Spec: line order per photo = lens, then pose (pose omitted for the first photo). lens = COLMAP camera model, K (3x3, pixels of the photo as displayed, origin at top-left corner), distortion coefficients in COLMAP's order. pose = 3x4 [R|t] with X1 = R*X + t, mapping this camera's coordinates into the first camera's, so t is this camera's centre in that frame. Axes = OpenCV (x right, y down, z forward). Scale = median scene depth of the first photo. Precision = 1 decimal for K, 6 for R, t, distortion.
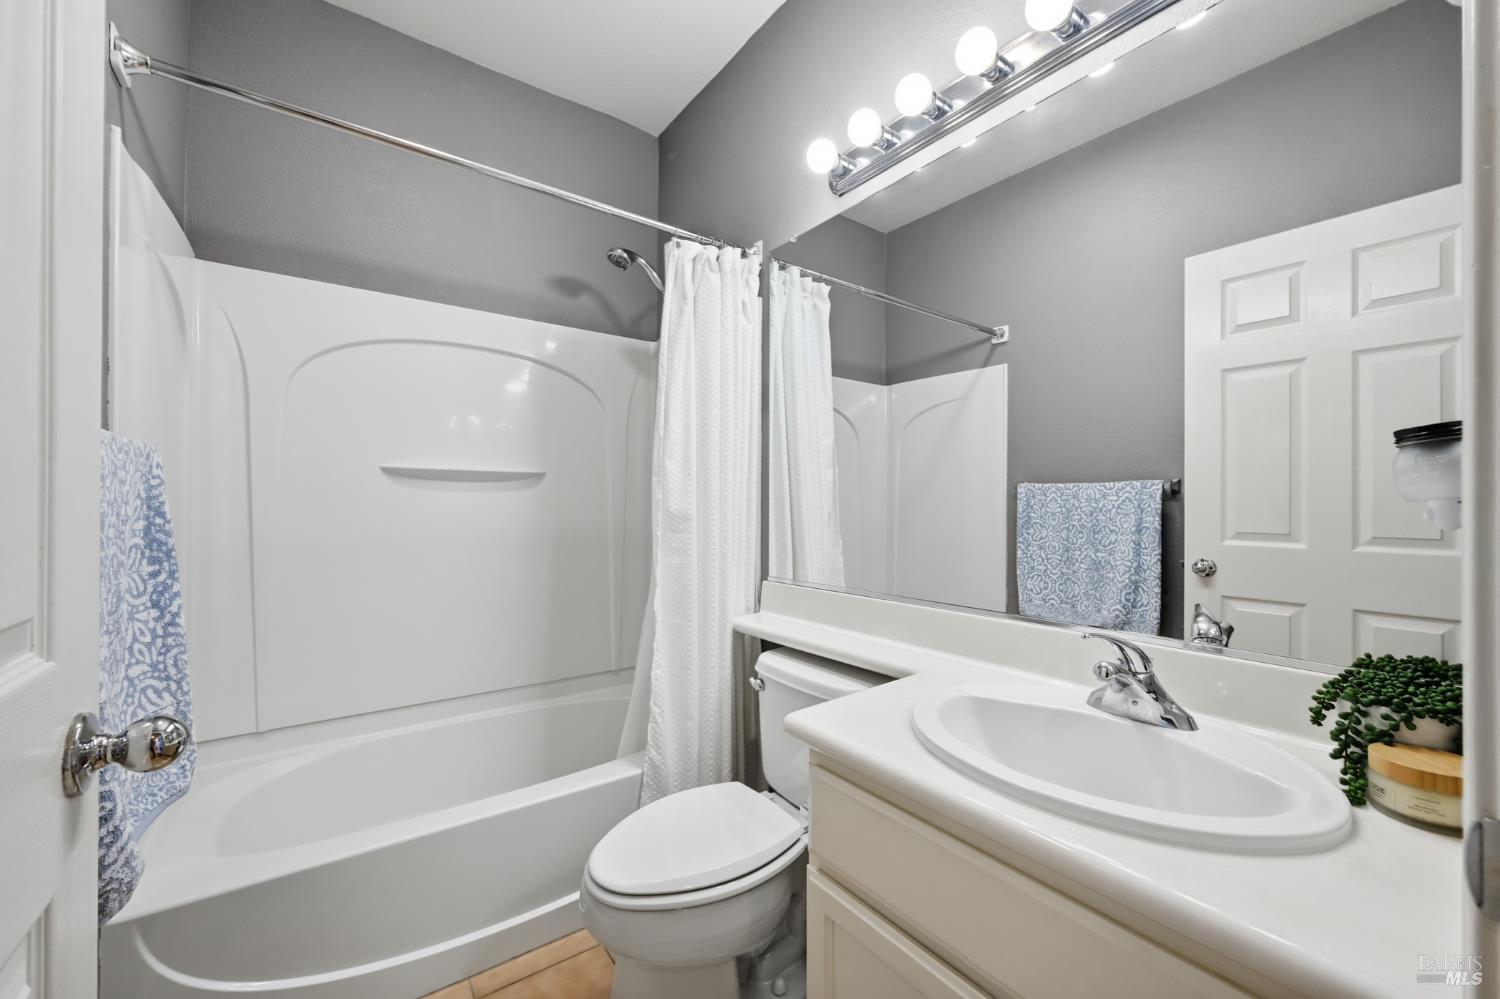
lens RADIAL K [[593.4, 0, 751.3], [0, 593.4, 496.6], [0, 0, 1]] dist [-0.002464, -0.000176]
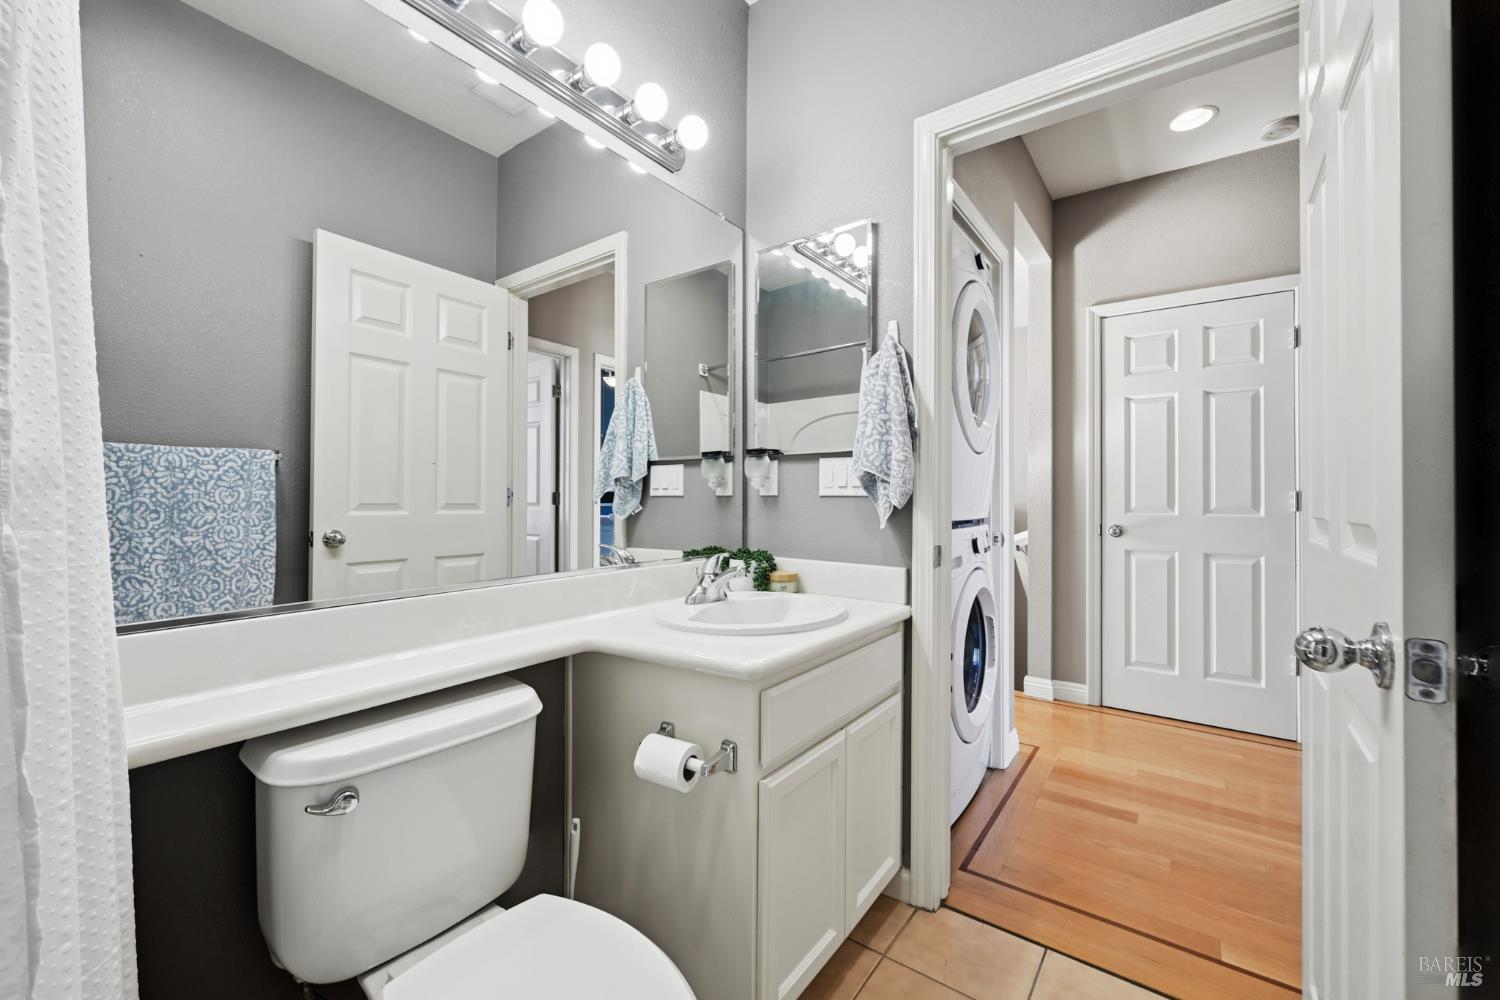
lens RADIAL K [[593.4, 0, 751.3], [0, 593.4, 497.1], [0, 0, 1]] dist [-0.002464, -0.000176]
pose [[-0.293196, -0.001436, 0.956051, -0.378802], [-0.018387, 0.999822, -0.004136, 0.032989], [-0.955876, -0.018791, -0.293170, 0.529312]]
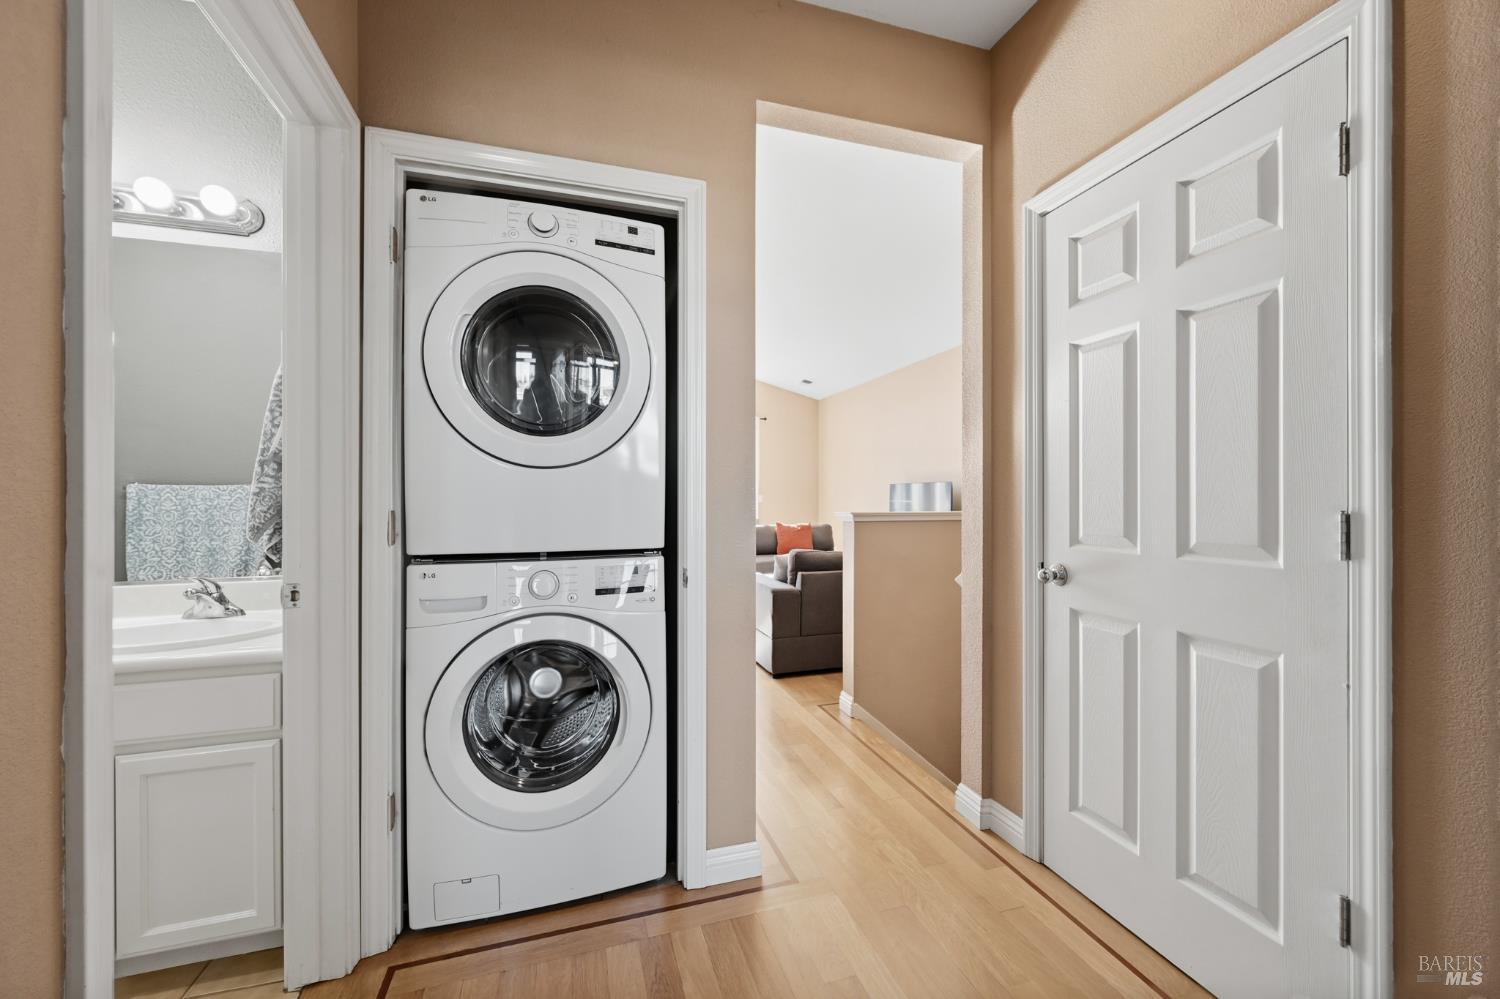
lens RADIAL K [[590.7, 0, 750.1], [0, 590.7, 500.9], [0, 0, 1]] dist [-0.001037, 0.000001]
pose [[0.328224, -0.008066, 0.944566, -0.217628], [-0.007371, 0.999911, 0.011100, -0.013022], [-0.944571, -0.010606, 0.328135, -0.477956]]
